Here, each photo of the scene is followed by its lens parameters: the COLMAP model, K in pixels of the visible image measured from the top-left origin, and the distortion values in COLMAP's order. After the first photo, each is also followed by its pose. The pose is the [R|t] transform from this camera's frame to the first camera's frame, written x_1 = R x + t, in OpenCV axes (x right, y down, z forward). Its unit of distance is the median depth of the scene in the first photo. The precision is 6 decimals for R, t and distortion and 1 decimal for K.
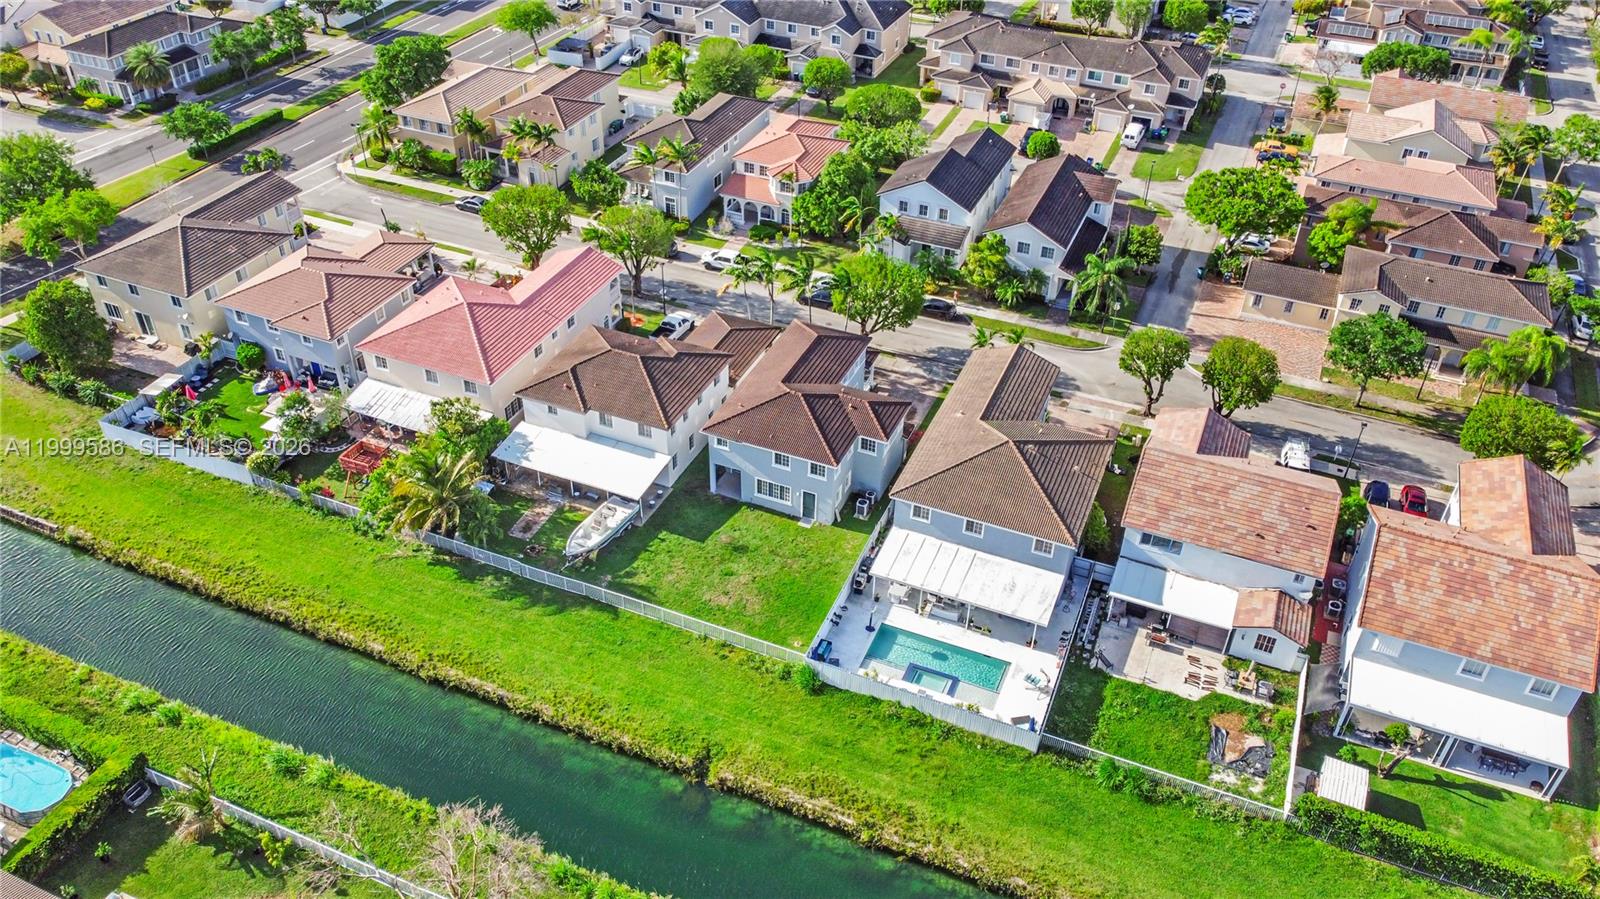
lens RADIAL K [[1208.7, 0, 800.0], [0, 1208.7, 449.5], [0, 0, 1]] dist [0.008807, -0.012966]
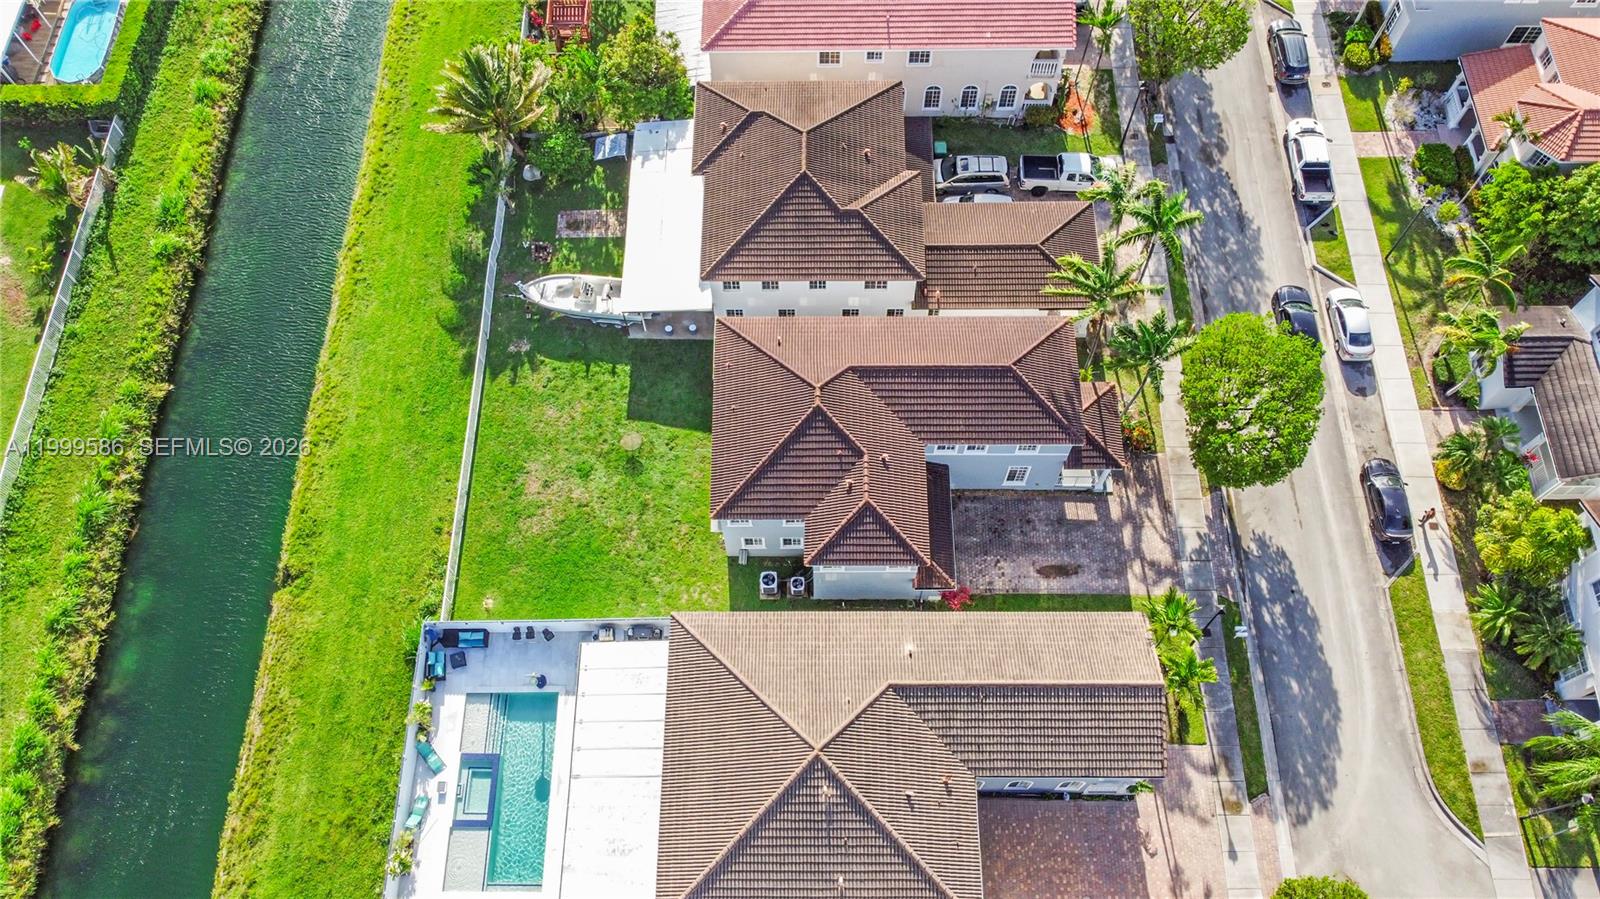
lens RADIAL K [[1206.1, 0, 800.0], [0, 1206.1, 449.5], [0, 0, 1]] dist [-0.004644, 0.002633]
pose [[0.388676, 0.823602, -0.413052, 0.253184], [-0.541402, 0.566892, 0.620900, -0.385106], [0.745530, -0.017702, 0.666237, 0.543804]]
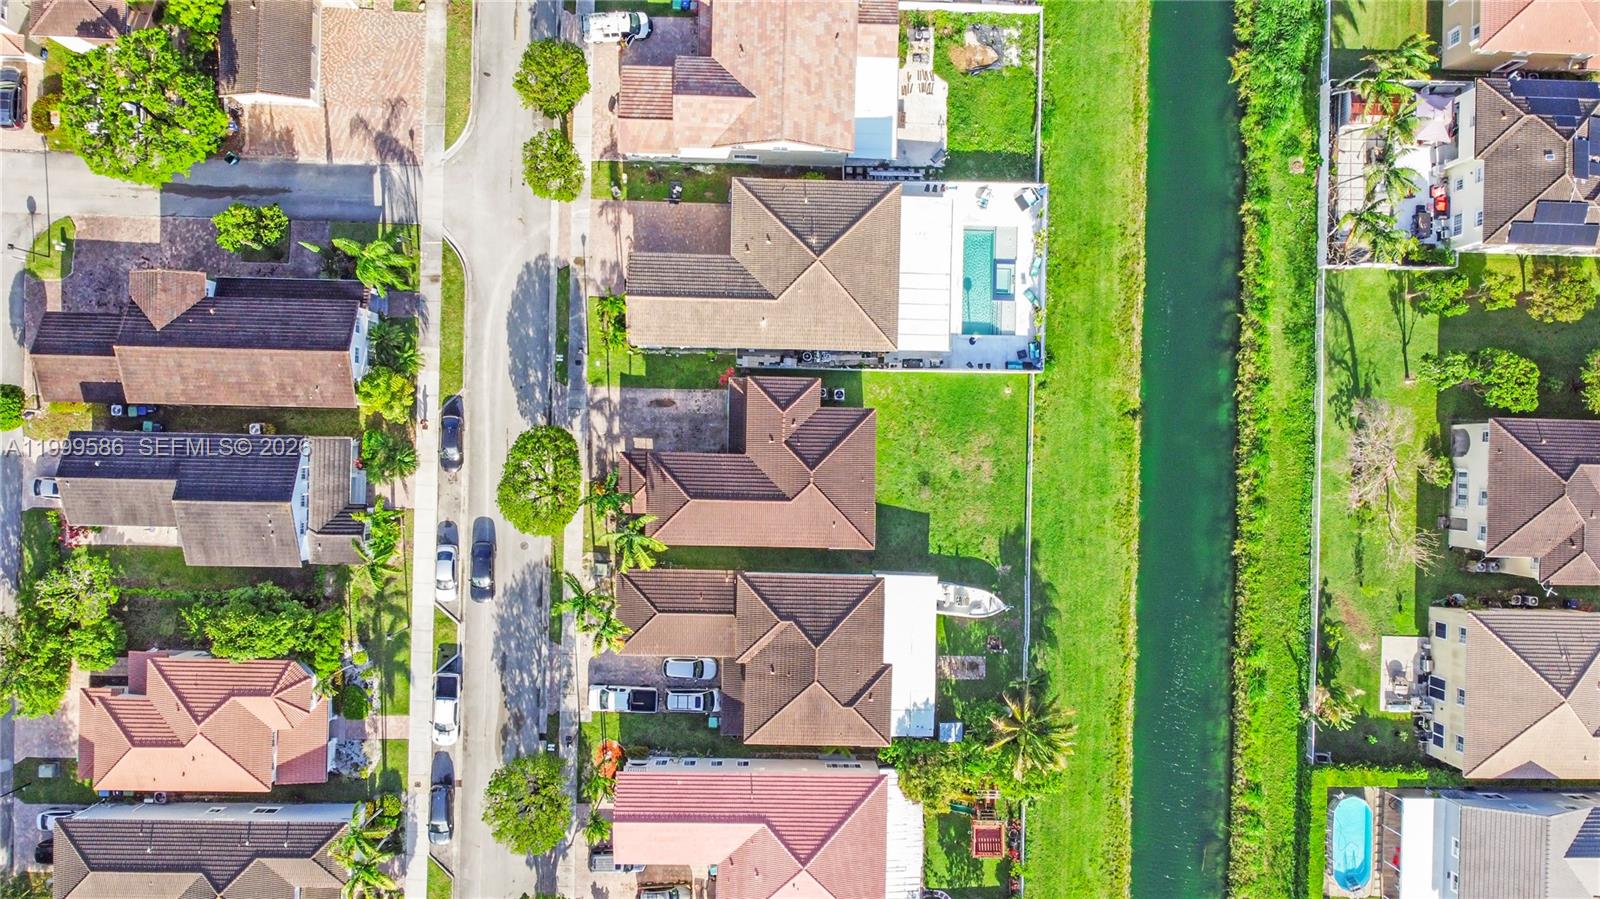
lens RADIAL K [[1208.7, 0, 800.0], [0, 1208.7, 449.5], [0, 0, 1]] dist [0.008807, -0.012966]
pose [[-0.370923, -0.928246, -0.027852, 0.046616], [0.532442, -0.237143, 0.812569, -0.816971], [-0.760869, 0.286570, 0.582199, 0.383149]]
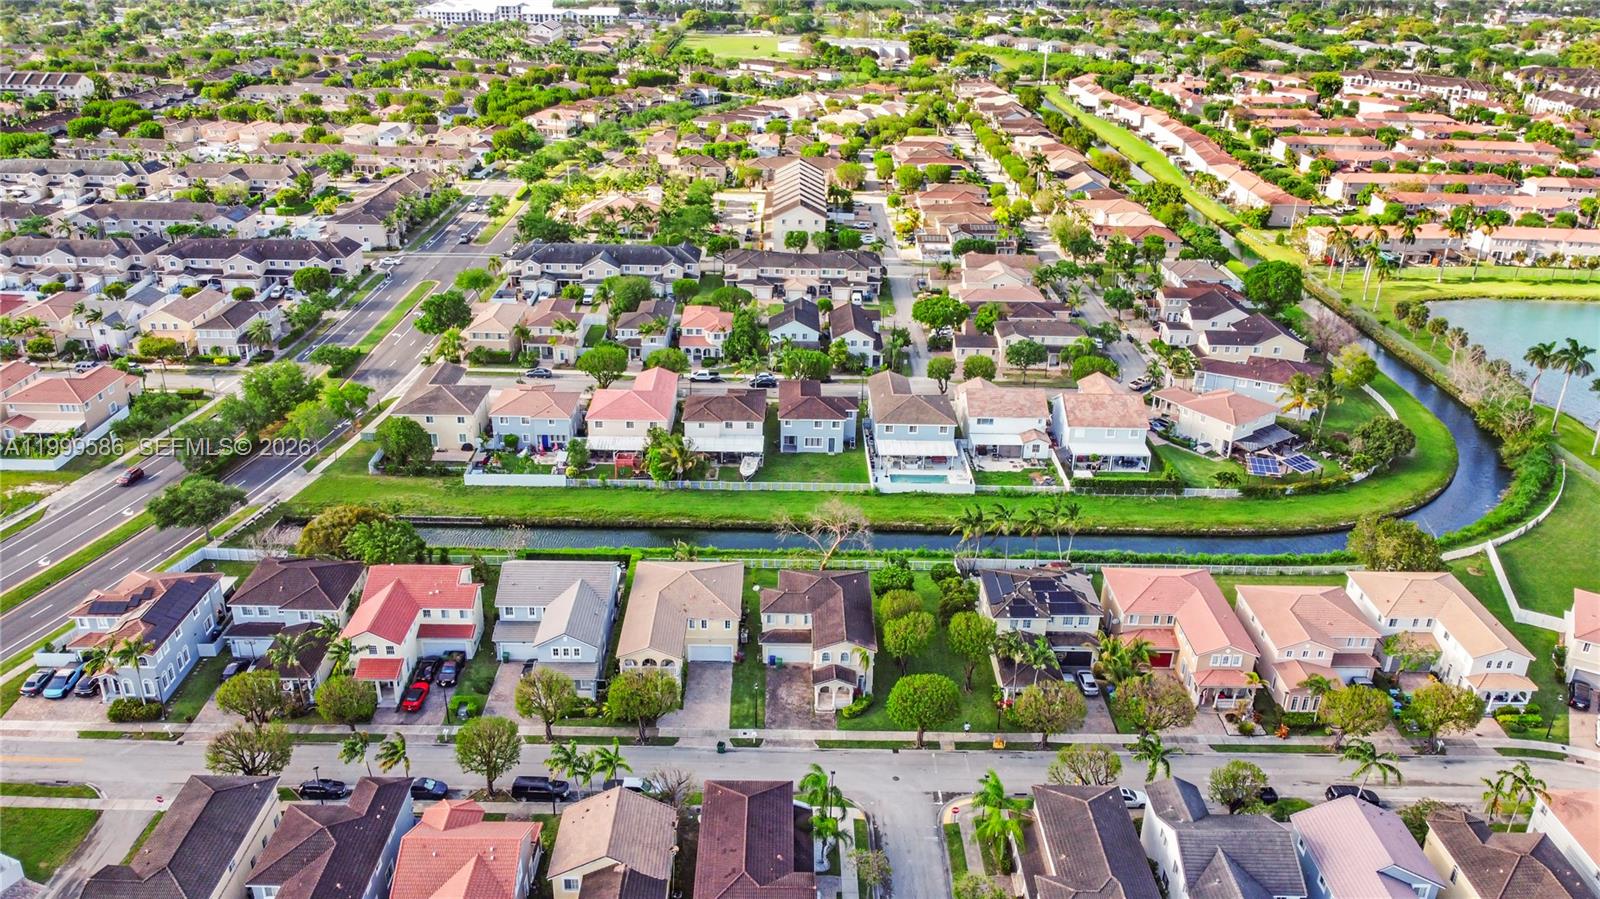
lens RADIAL K [[1206.1, 0, 800.0], [0, 1206.1, 449.5], [0, 0, 1]] dist [-0.004644, 0.002633]
pose [[0.915644, -0.160129, 0.368719, -0.785080], [0.236638, 0.956182, -0.172392, 0.385183], [-0.324958, 0.245103, 0.913415, -0.887649]]
